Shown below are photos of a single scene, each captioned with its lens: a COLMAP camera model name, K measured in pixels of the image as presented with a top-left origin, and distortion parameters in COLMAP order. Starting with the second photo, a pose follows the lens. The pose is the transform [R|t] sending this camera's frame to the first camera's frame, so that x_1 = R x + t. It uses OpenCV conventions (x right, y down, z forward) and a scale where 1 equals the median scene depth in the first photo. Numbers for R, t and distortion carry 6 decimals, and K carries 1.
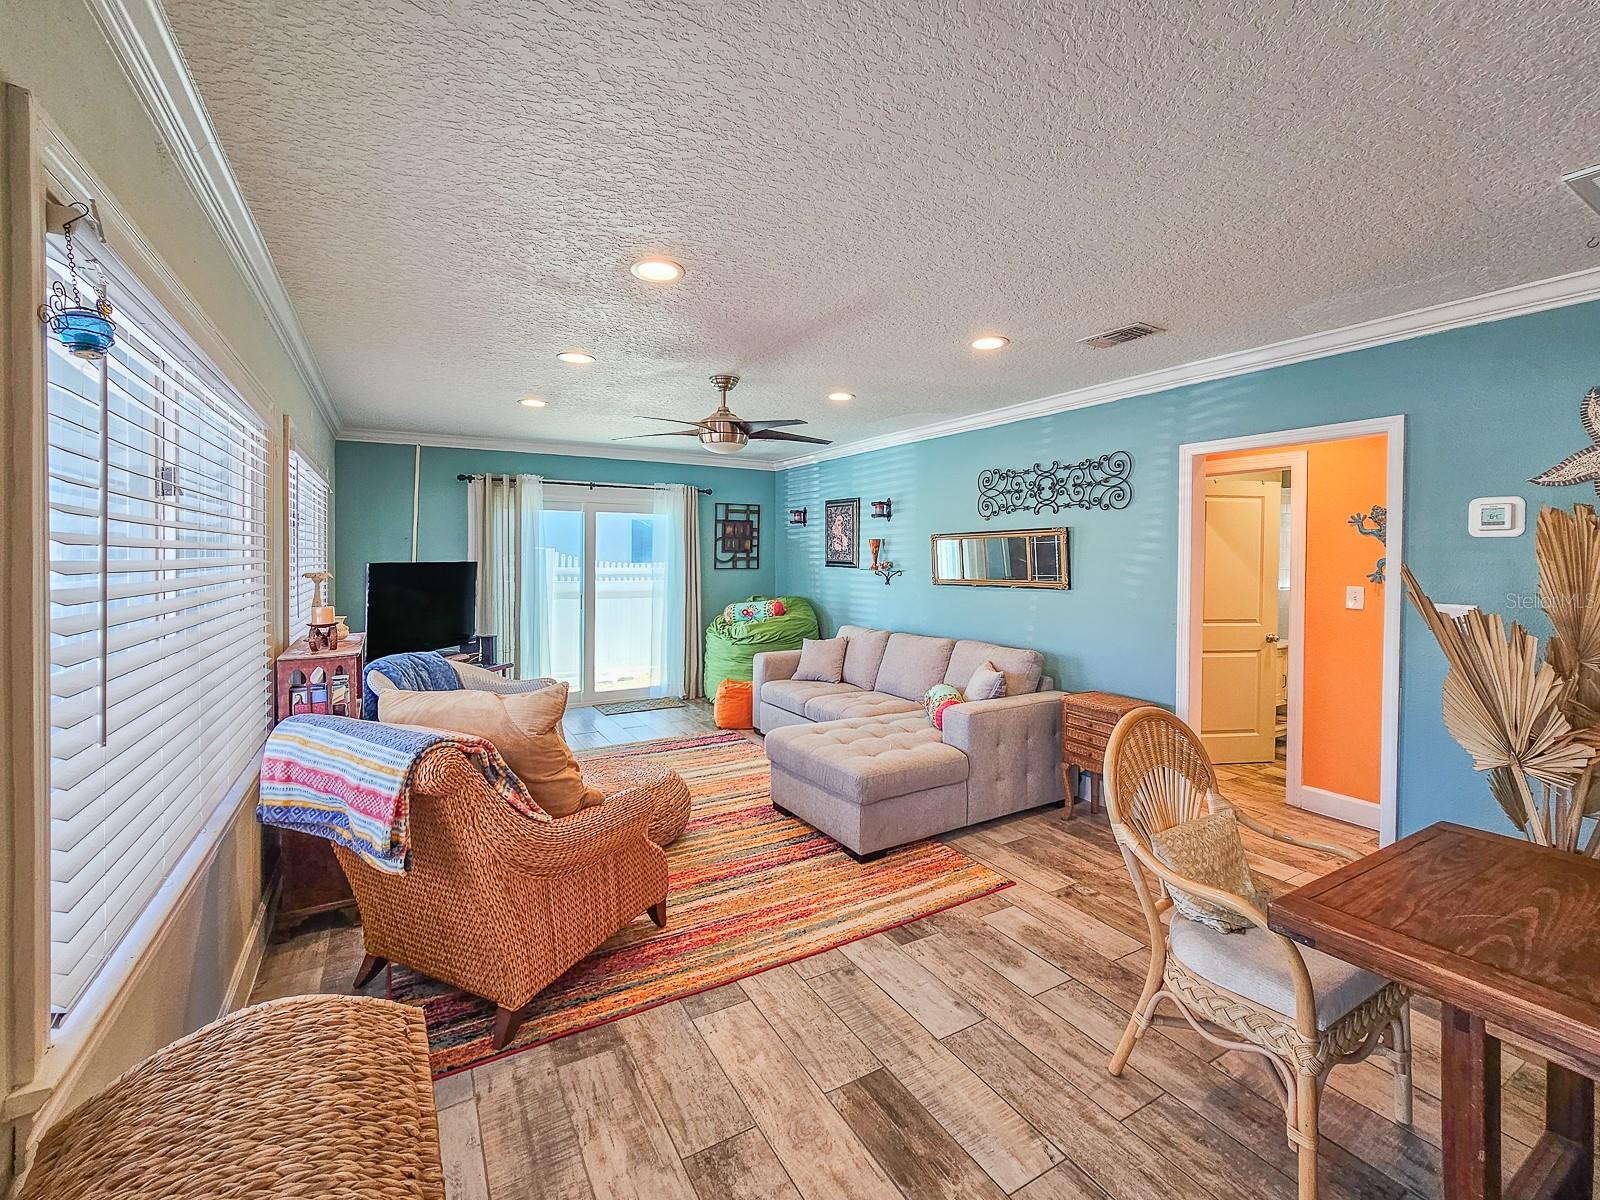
lens RADIAL K [[692.7, 0, 808.9], [0, 692.7, 571.3], [0, 0, 1]] dist [-0.001347, 0.001010]
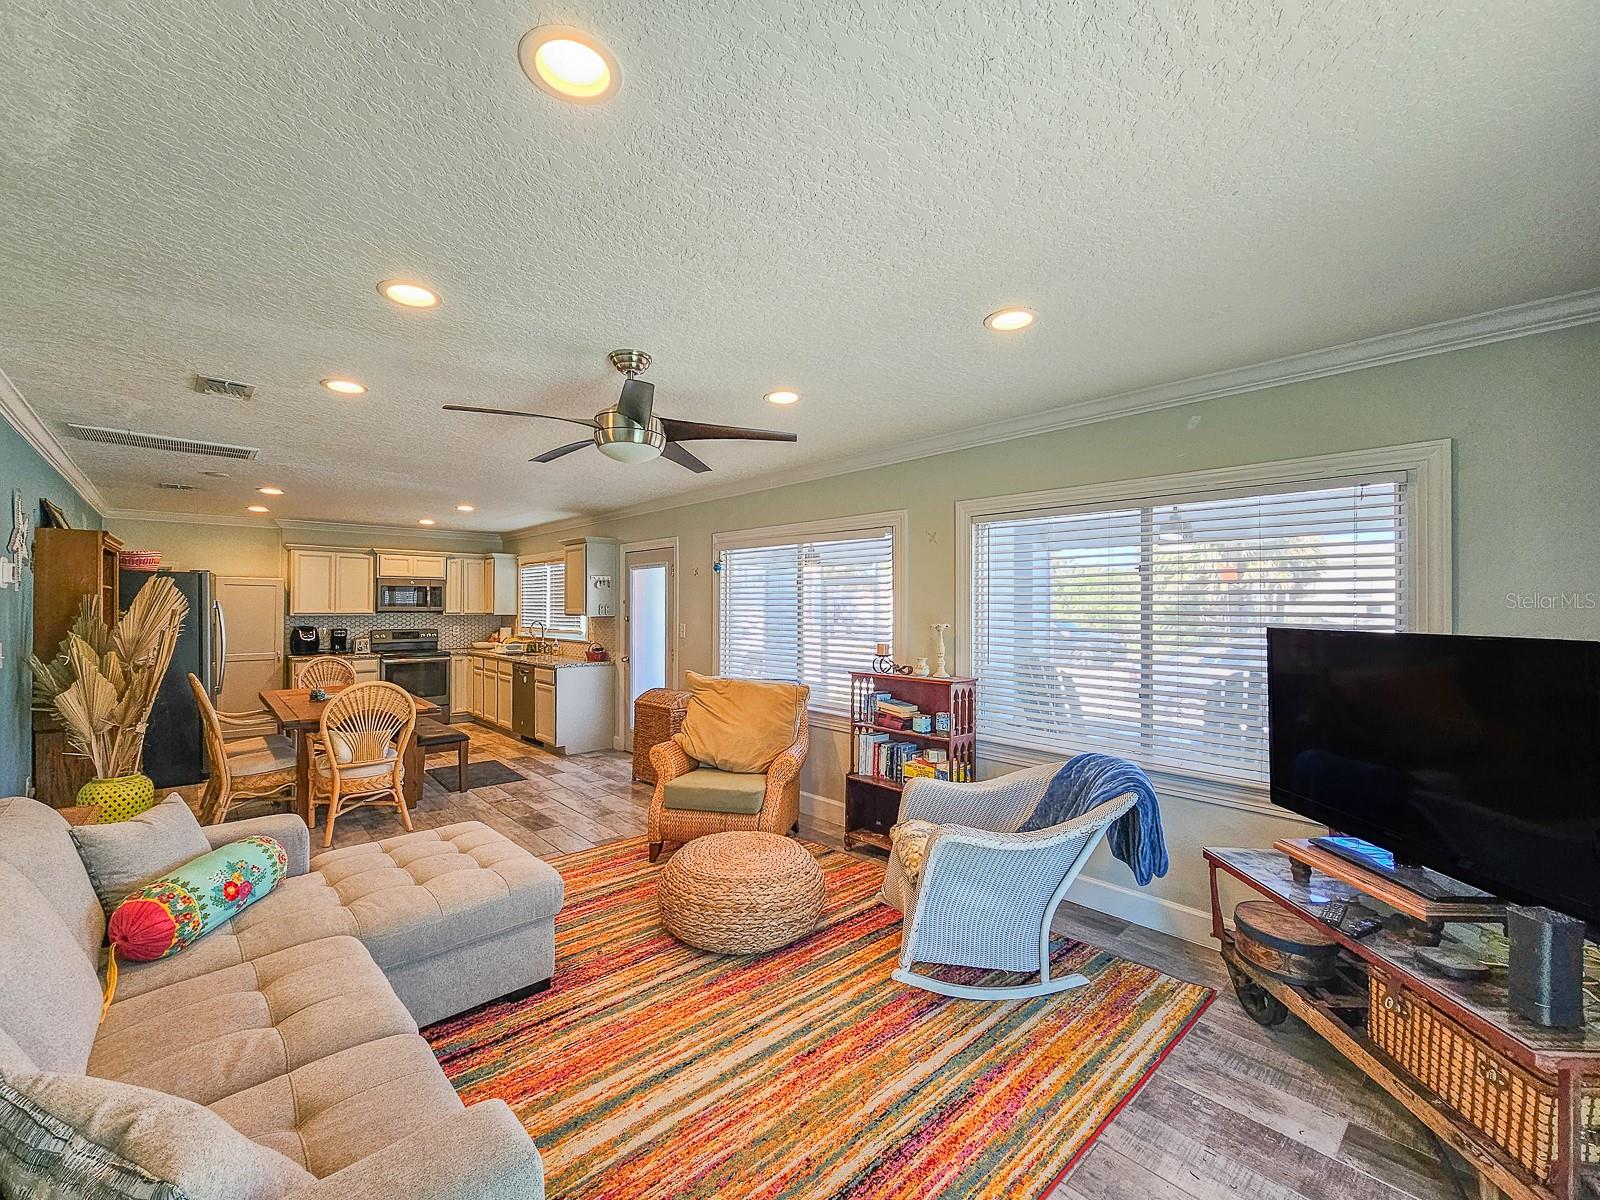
lens RADIAL K [[692.7, 0, 797.3], [0, 692.7, 594.1], [0, 0, 1]] dist [-0.001347, 0.001010]
pose [[-0.982735, -0.008137, -0.184840, -0.137285], [-0.008704, 0.999960, 0.002256, -0.036945], [0.184814, 0.003825, -0.982766, 1.446858]]
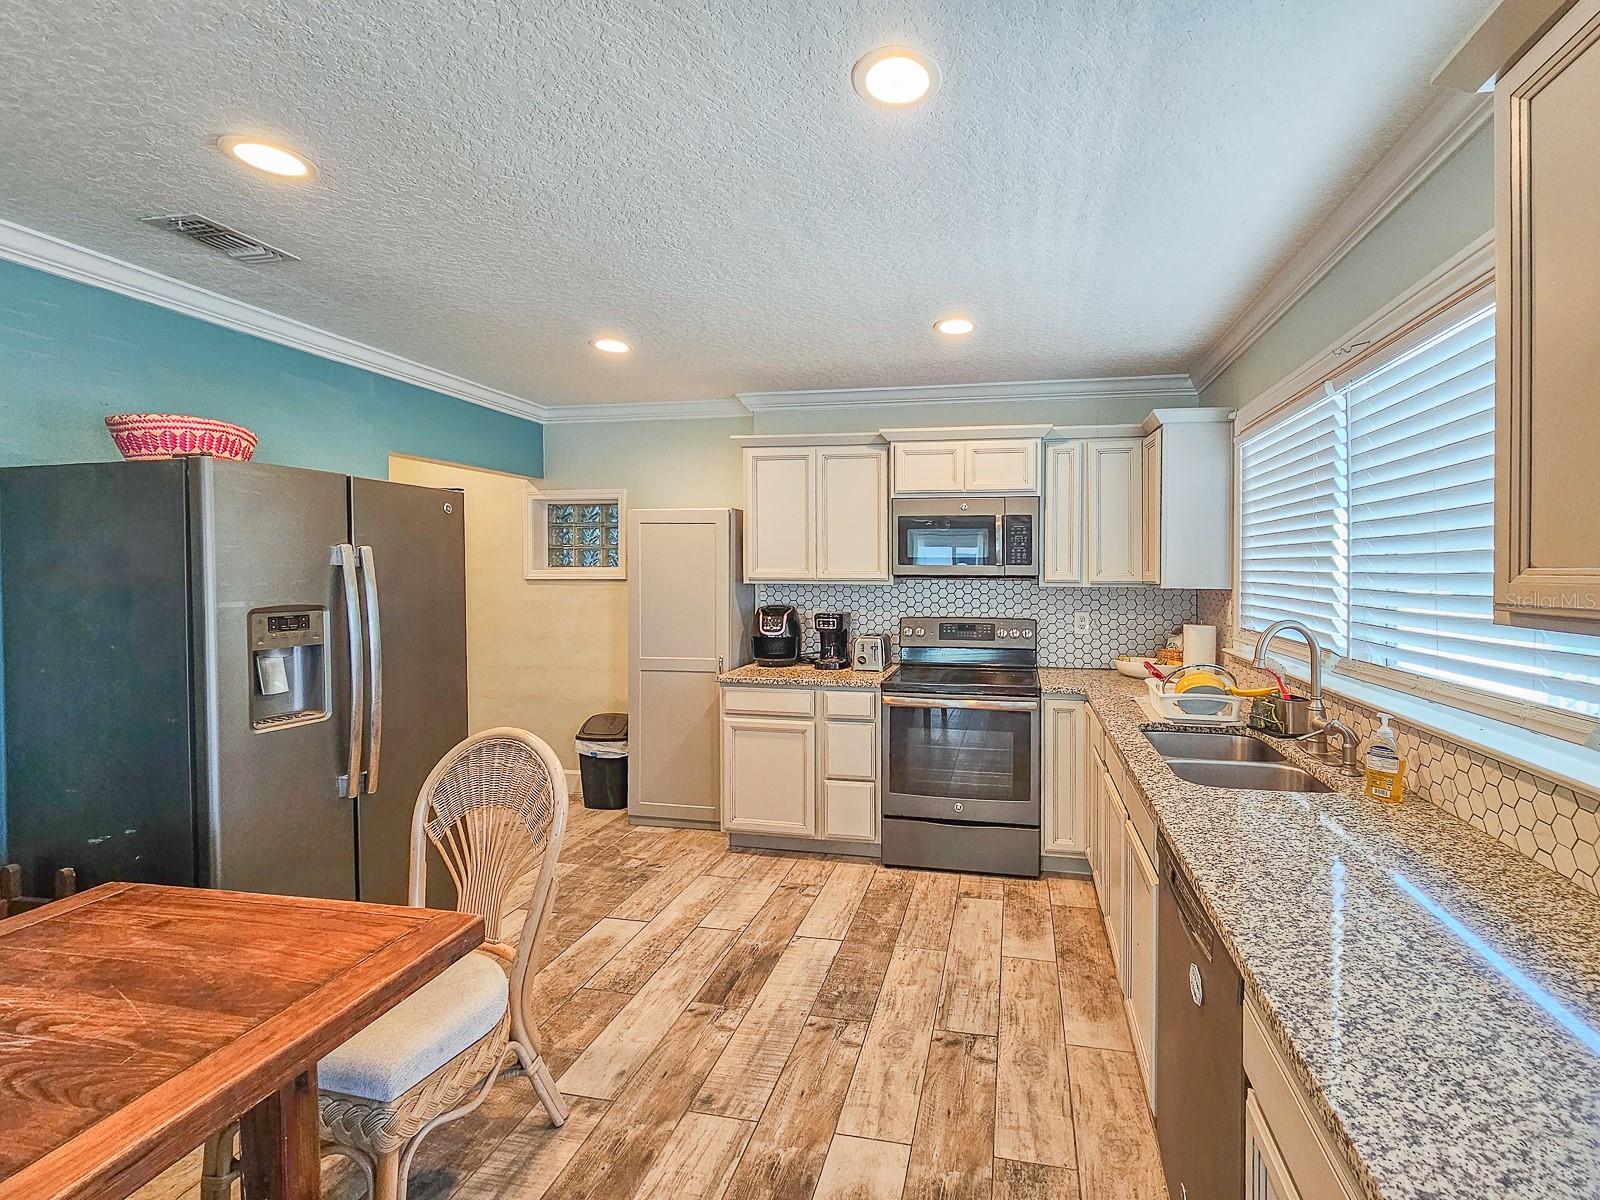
lens RADIAL K [[692.7, 0, 890.0], [0, 692.7, 580.5], [0, 0, 1]] dist [-0.001347, 0.001010]
pose [[-0.756201, -0.011815, 0.654233, 0.095102], [0.007890, 0.999600, 0.027171, 0.004883], [-0.654292, 0.025709, -0.755805, 0.076728]]
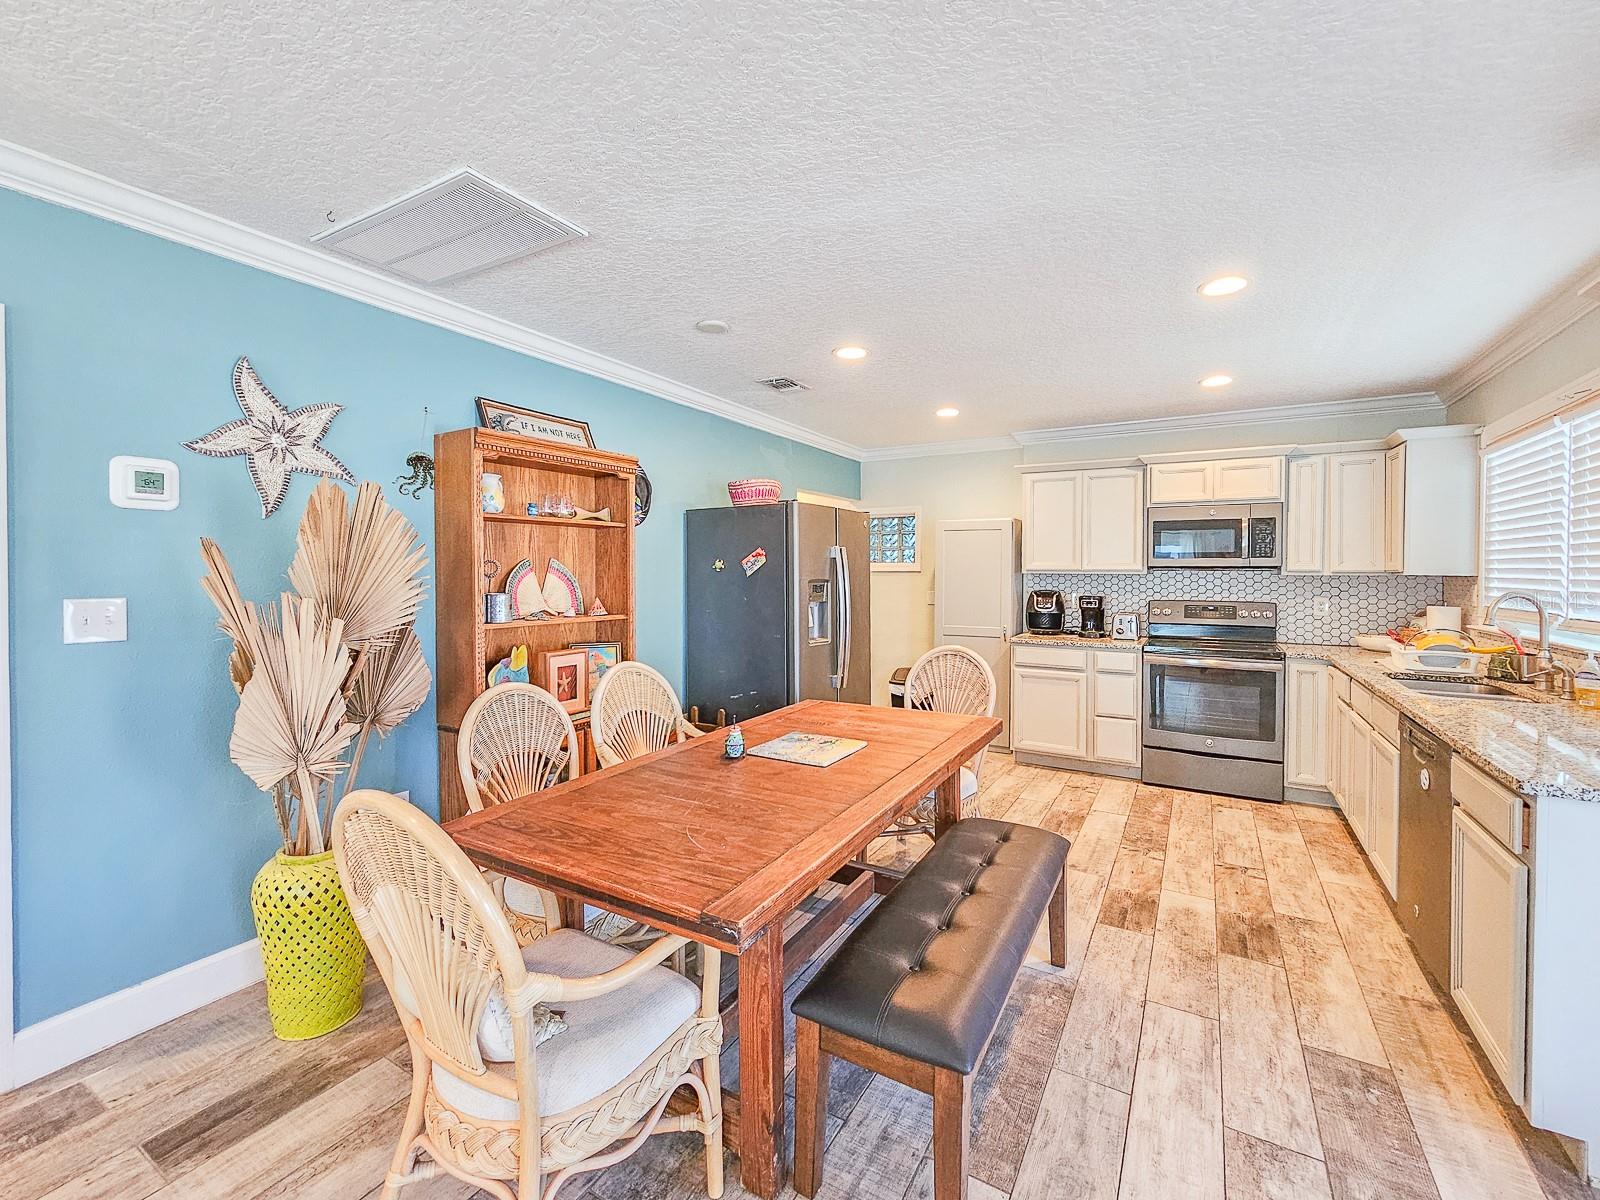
lens RADIAL K [[692.7, 0, 793.4], [0, 692.7, 585.5], [0, 0, 1]] dist [-0.001347, 0.001010]
pose [[-0.484651, -0.018102, 0.874521, -0.030837], [0.011485, 0.999568, 0.027055, 0.014761], [-0.874632, 0.023156, -0.484233, 0.425627]]
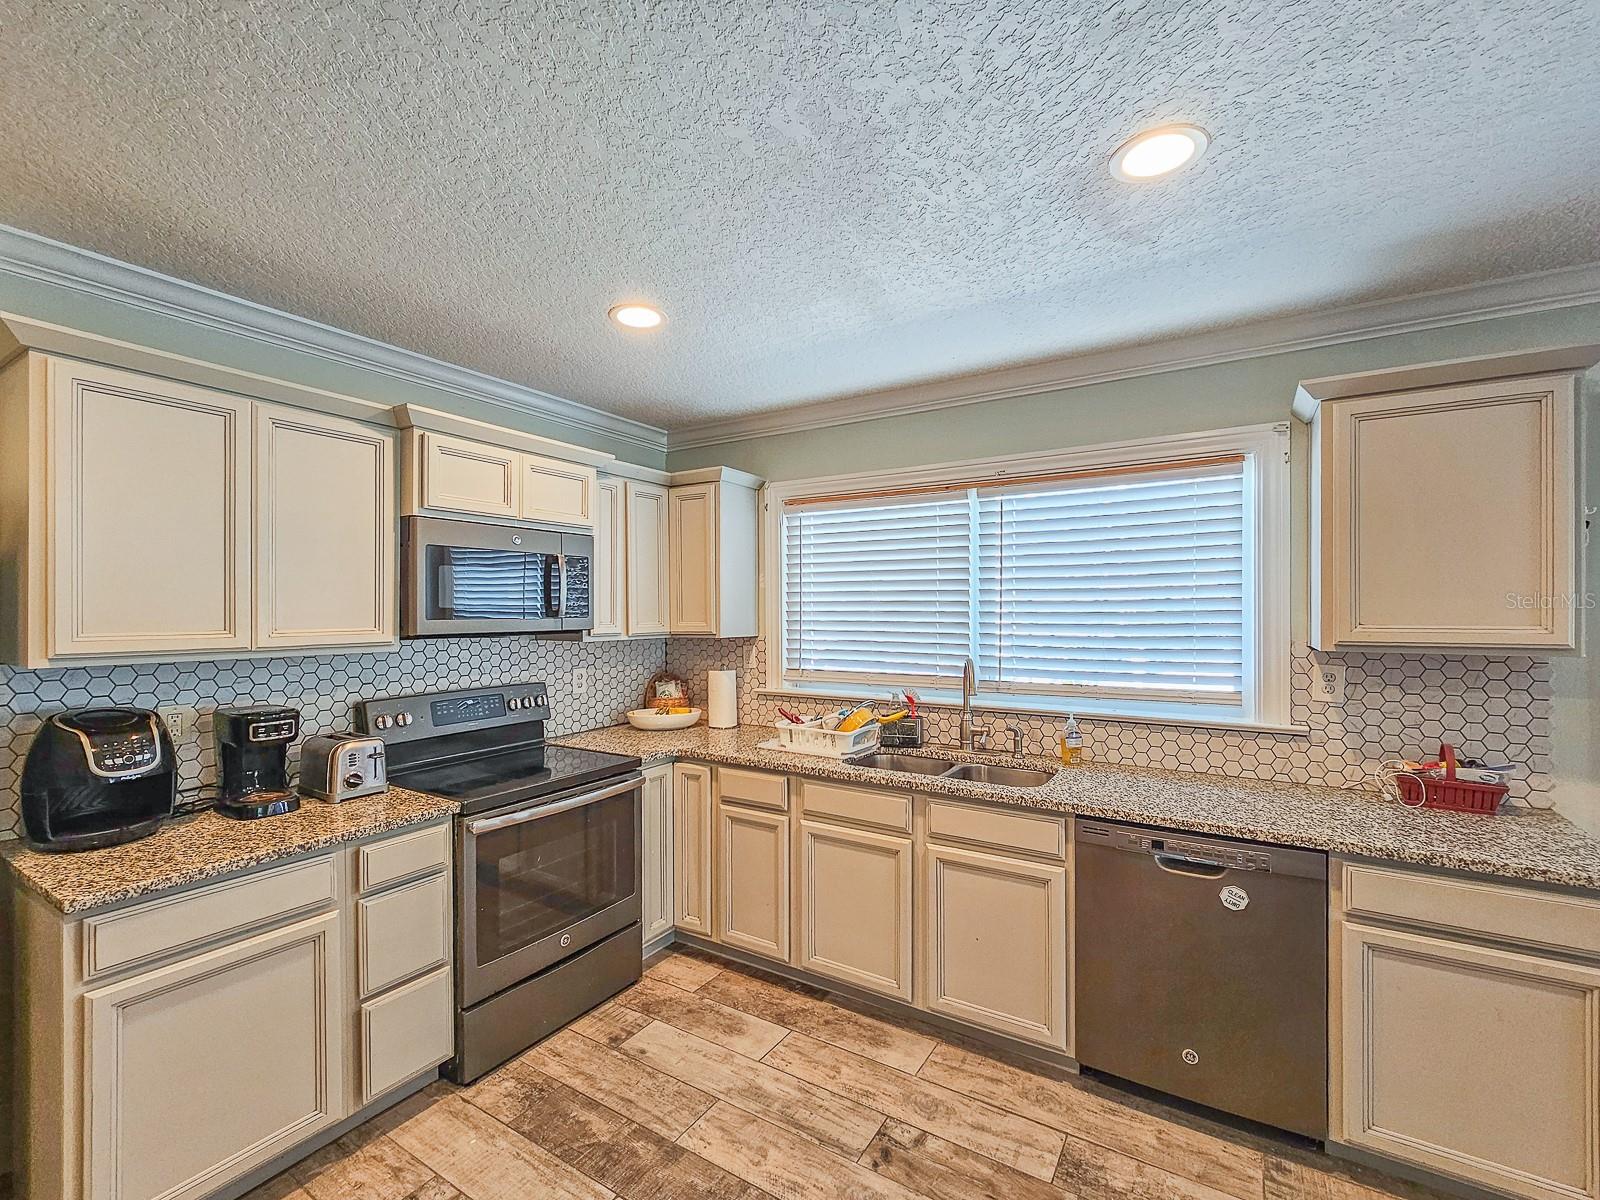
lens RADIAL K [[692.7, 0, 808.0], [0, 692.7, 607.2], [0, 0, 1]] dist [-0.001347, 0.001010]
pose [[-0.886176, 0.003071, -0.463339, 0.575435], [-0.004127, 0.999886, 0.014521, -0.008584], [0.463331, 0.014780, -0.886062, 0.058099]]
